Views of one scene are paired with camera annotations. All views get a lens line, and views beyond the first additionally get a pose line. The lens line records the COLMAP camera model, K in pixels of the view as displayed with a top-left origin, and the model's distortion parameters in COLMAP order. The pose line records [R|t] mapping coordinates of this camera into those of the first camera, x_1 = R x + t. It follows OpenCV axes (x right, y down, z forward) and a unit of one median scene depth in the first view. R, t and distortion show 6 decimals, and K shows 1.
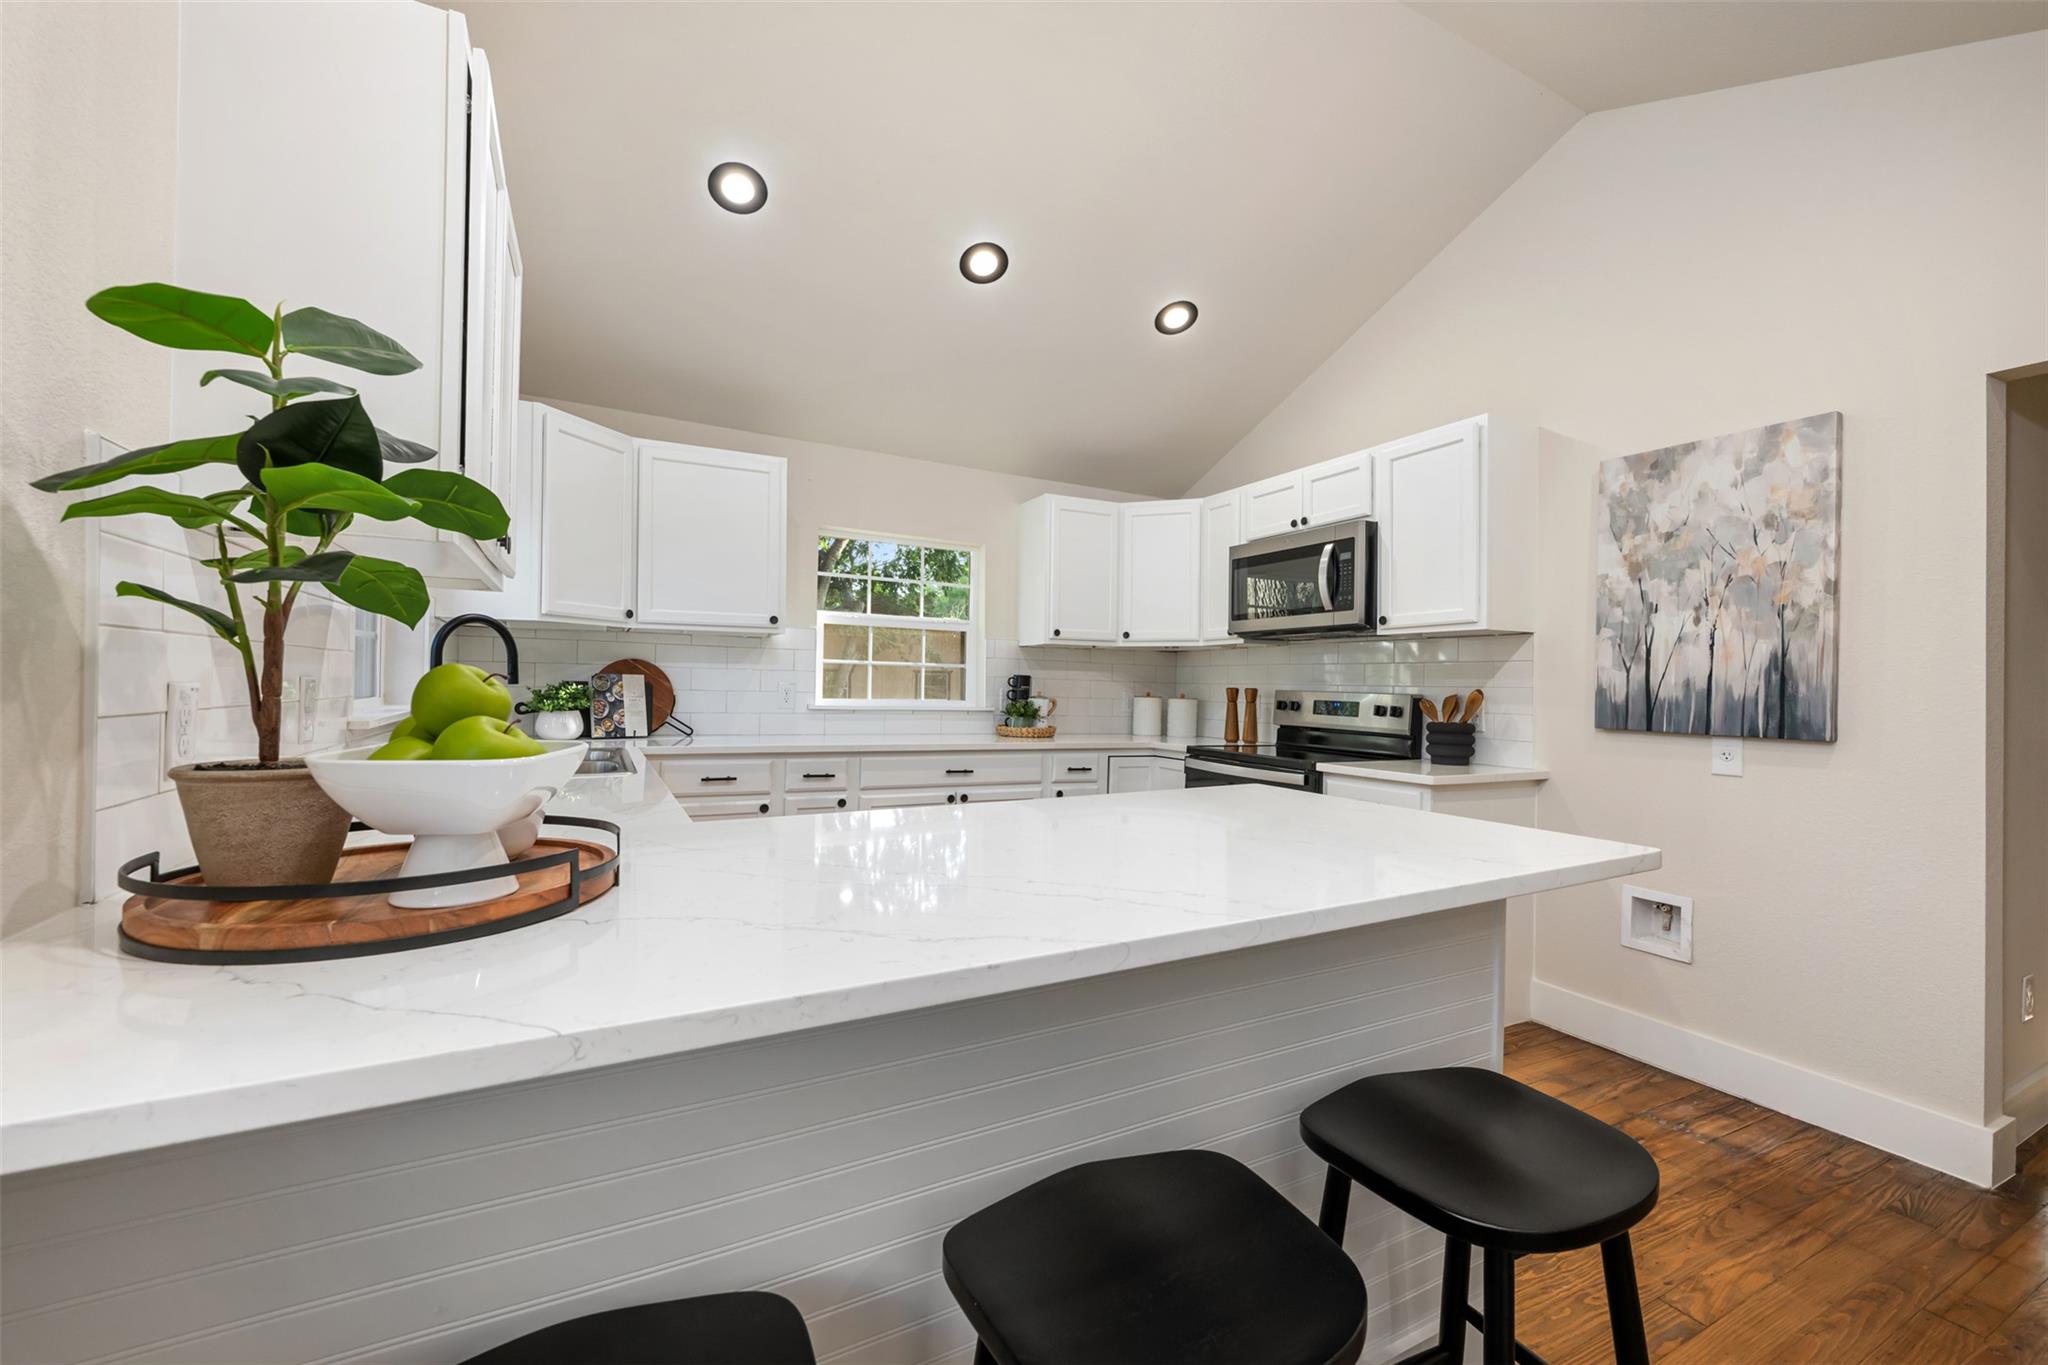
lens RADIAL K [[824.2, 0, 1012.5], [0, 824.2, 685.7], [0, 0, 1]] dist [-0.000834, -0.000038]
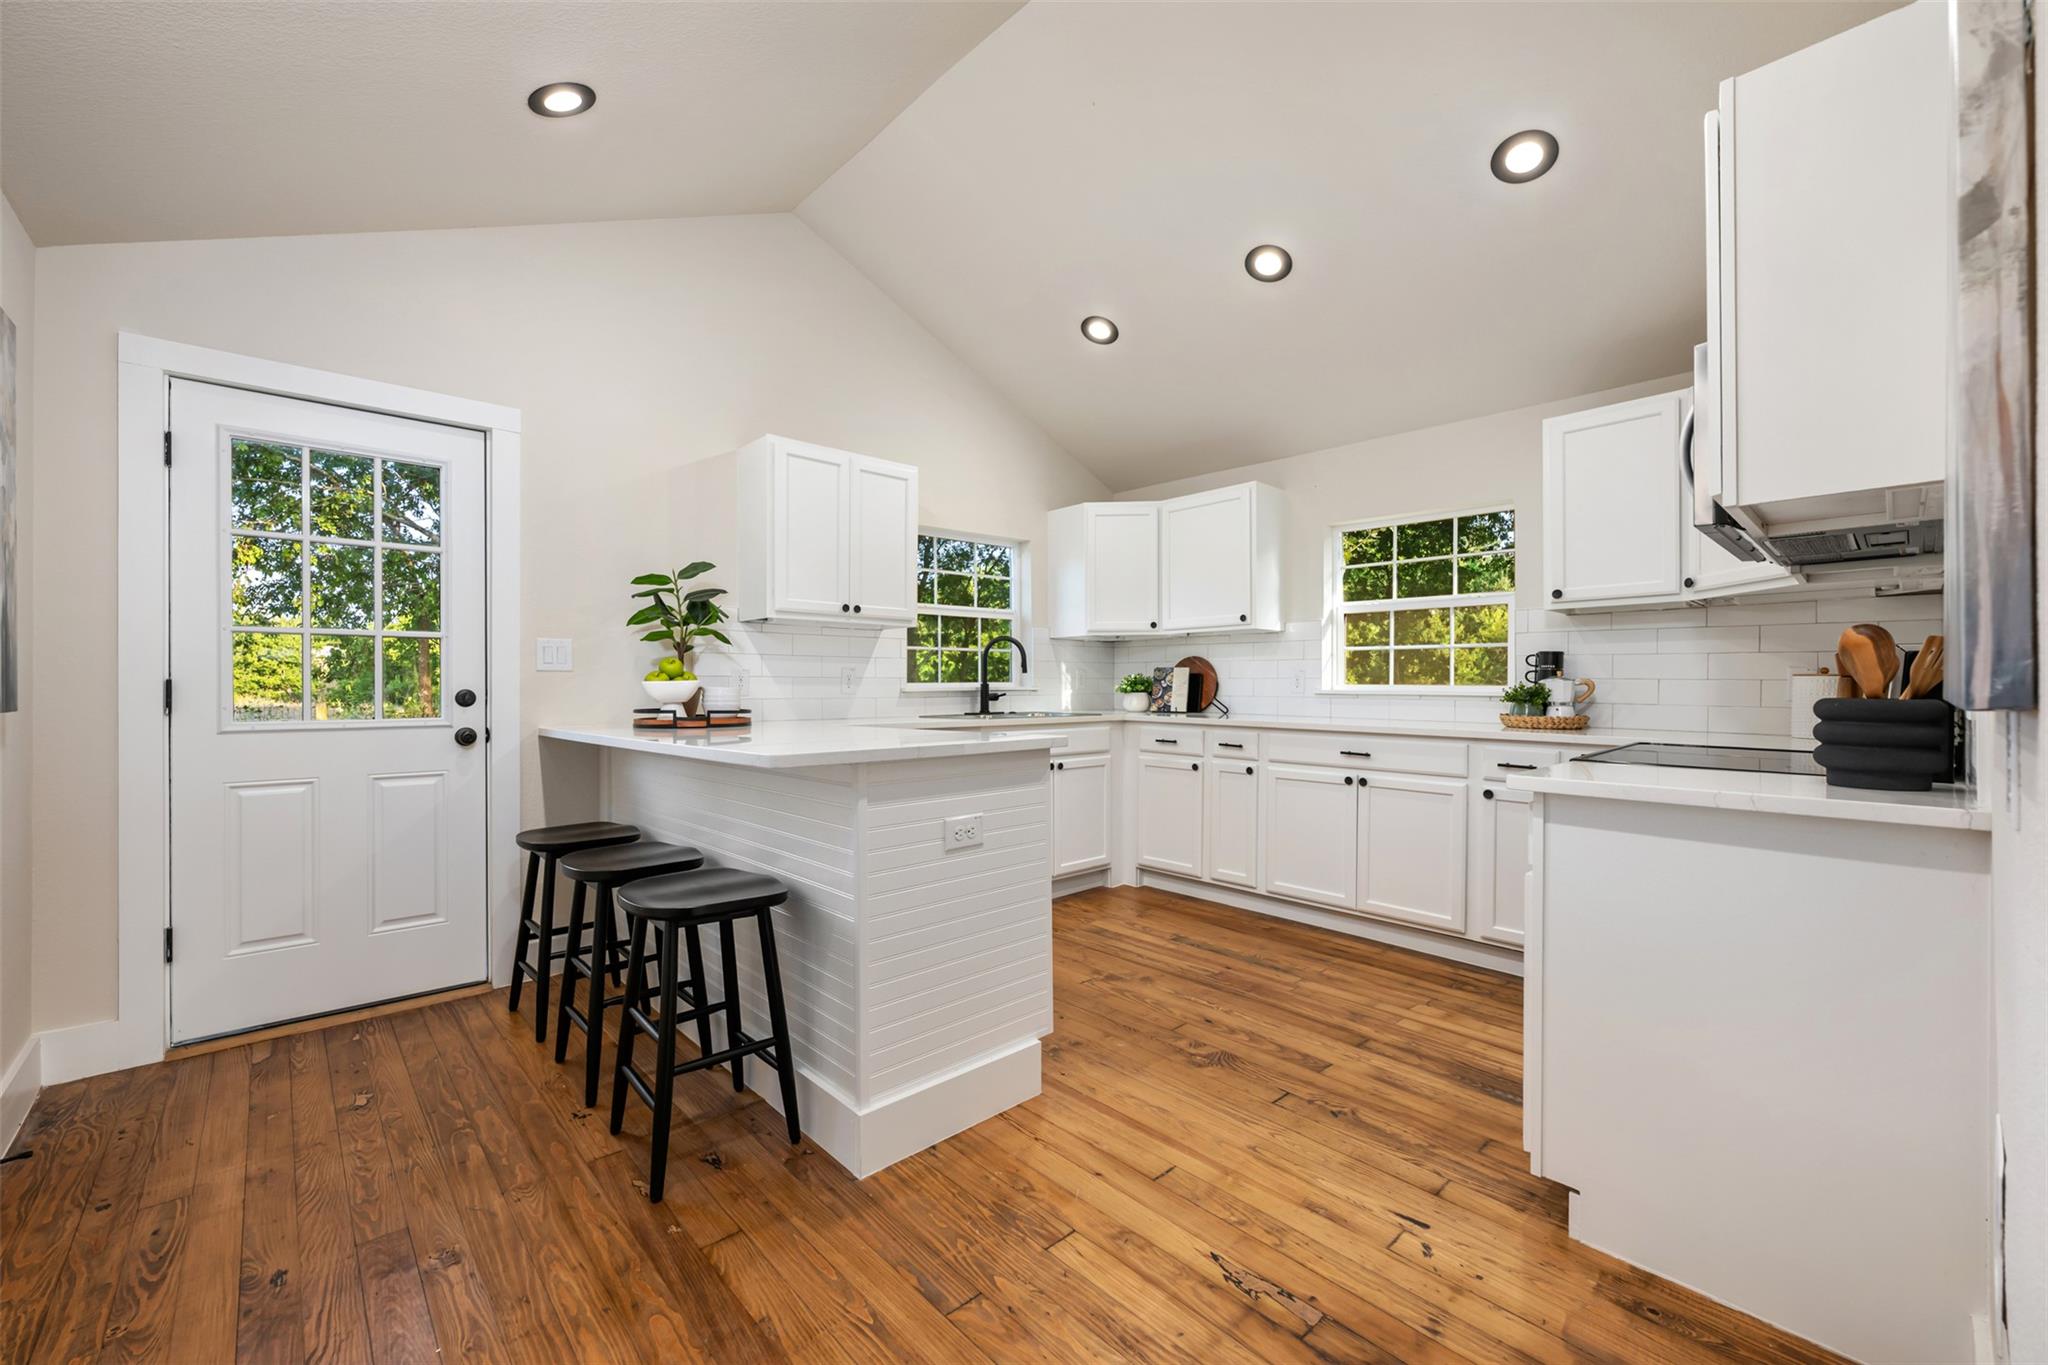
lens RADIAL K [[808.6, 0, 1020.9], [0, 808.6, 685.7], [0, 0, 1]] dist [-0.002469, 0.000045]
pose [[0.265854, -0.017822, -0.963849, 1.015550], [0.004111, 0.999841, -0.017354, 0.051531], [0.964005, 0.000652, 0.265885, 0.487360]]
